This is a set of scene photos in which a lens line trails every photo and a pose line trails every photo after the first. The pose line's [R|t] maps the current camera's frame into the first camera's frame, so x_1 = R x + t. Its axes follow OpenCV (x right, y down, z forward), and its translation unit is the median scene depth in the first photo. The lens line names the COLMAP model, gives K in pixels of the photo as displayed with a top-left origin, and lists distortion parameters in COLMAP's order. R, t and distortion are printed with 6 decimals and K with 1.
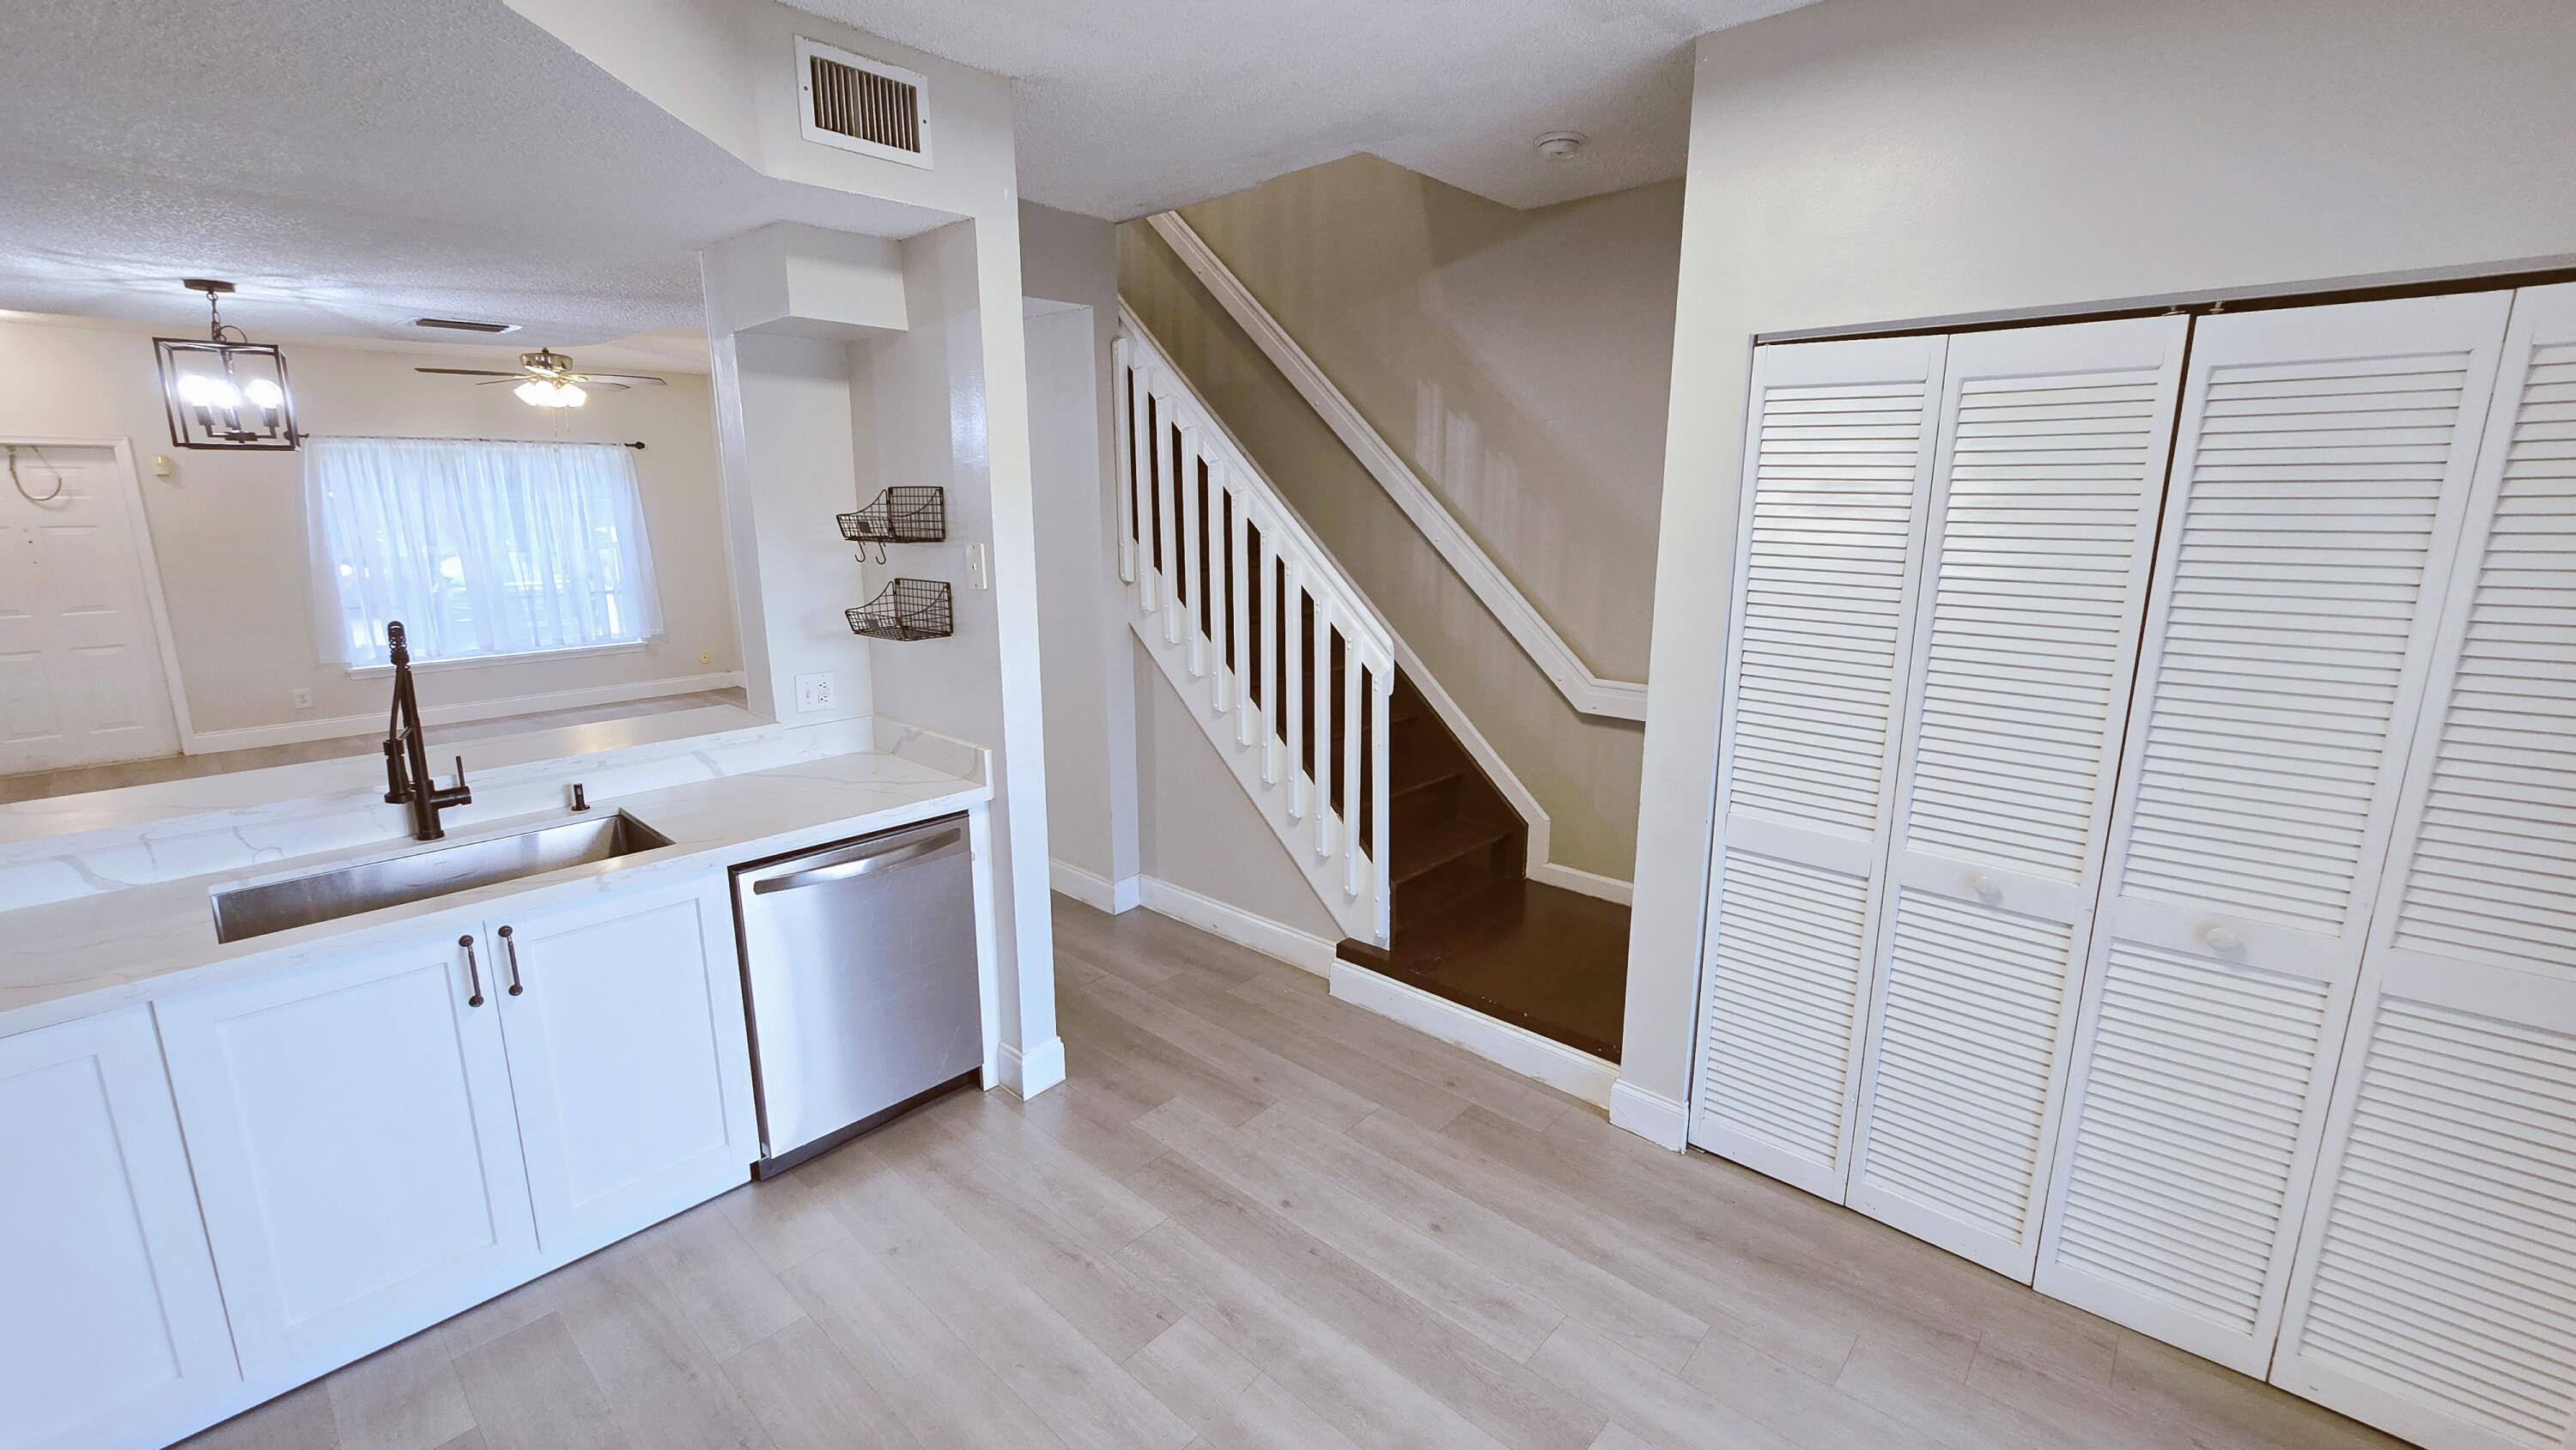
lens RADIAL K [[1055.9, 0, 1278.1], [0, 1055.9, 714.7], [0, 0, 1]] dist [-0.004397, -0.000248]
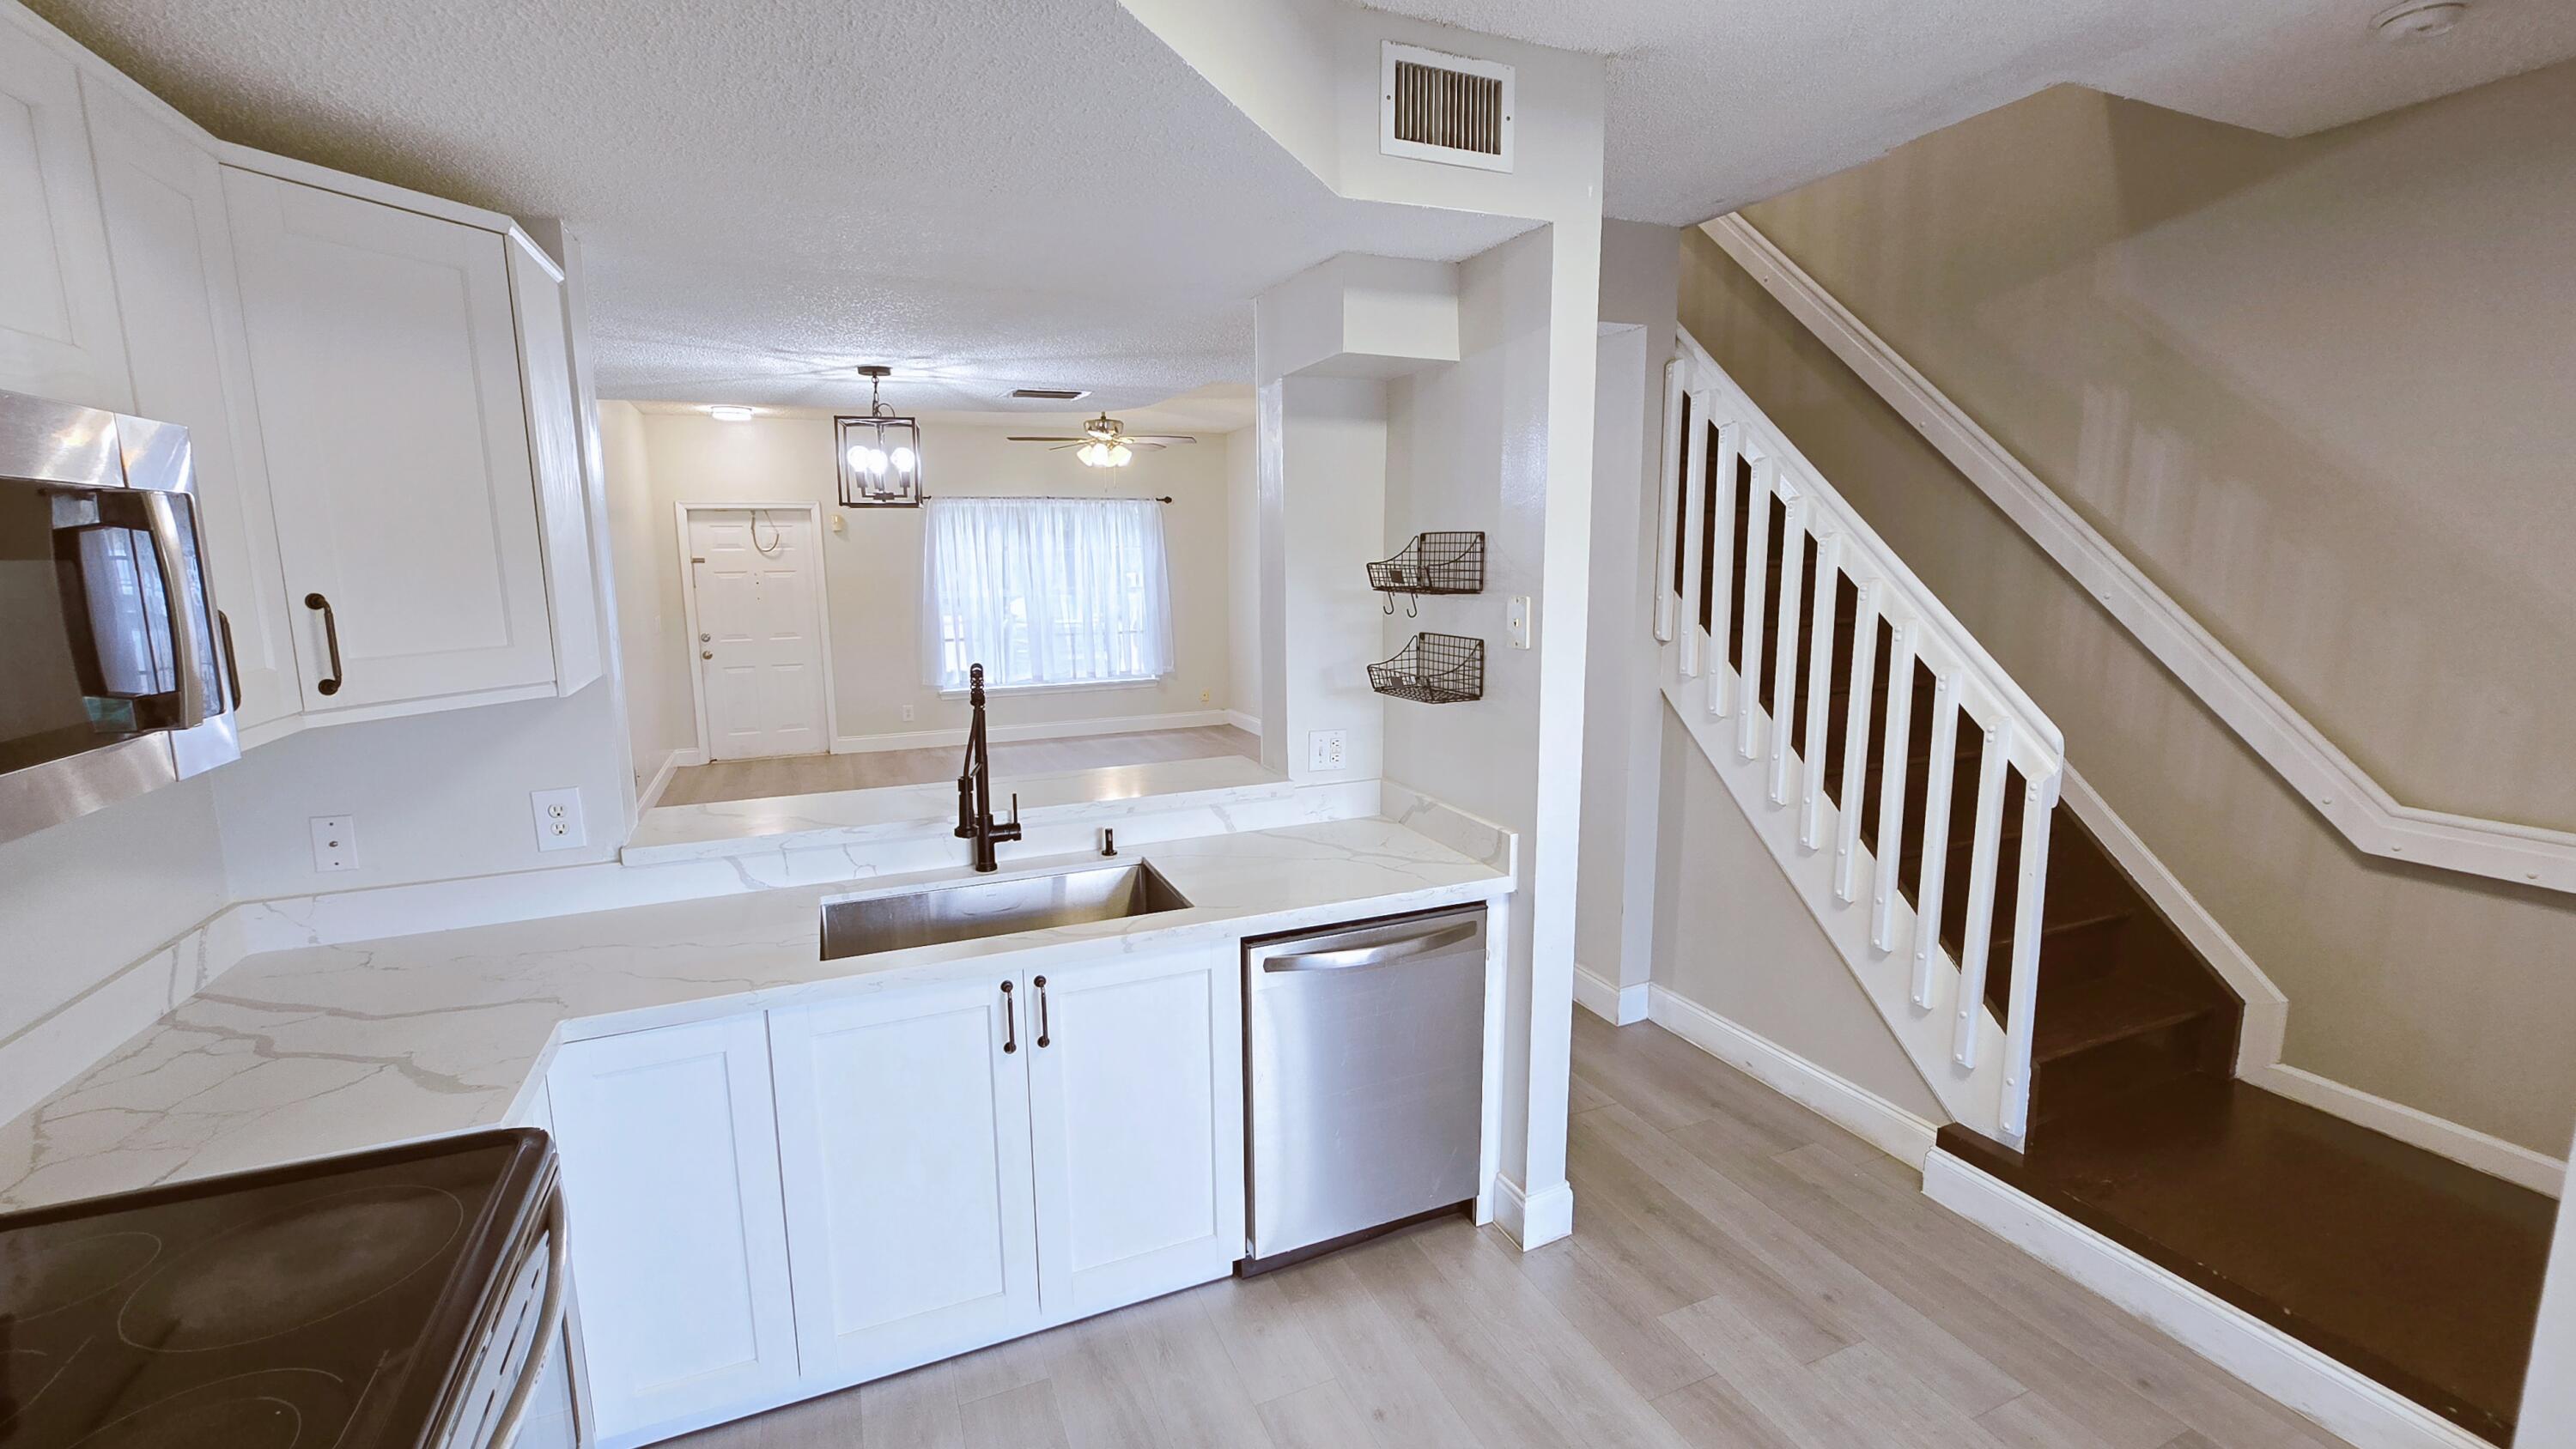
lens RADIAL K [[1068.0, 0, 1272.6], [0, 1068.0, 713.8], [0, 0, 1]] dist [-0.001778, -0.000331]
pose [[0.910639, 0.057763, -0.409146, -0.094220], [-0.076709, 0.996601, -0.030032, -0.021112], [0.406021, 0.058733, 0.911975, 0.108087]]
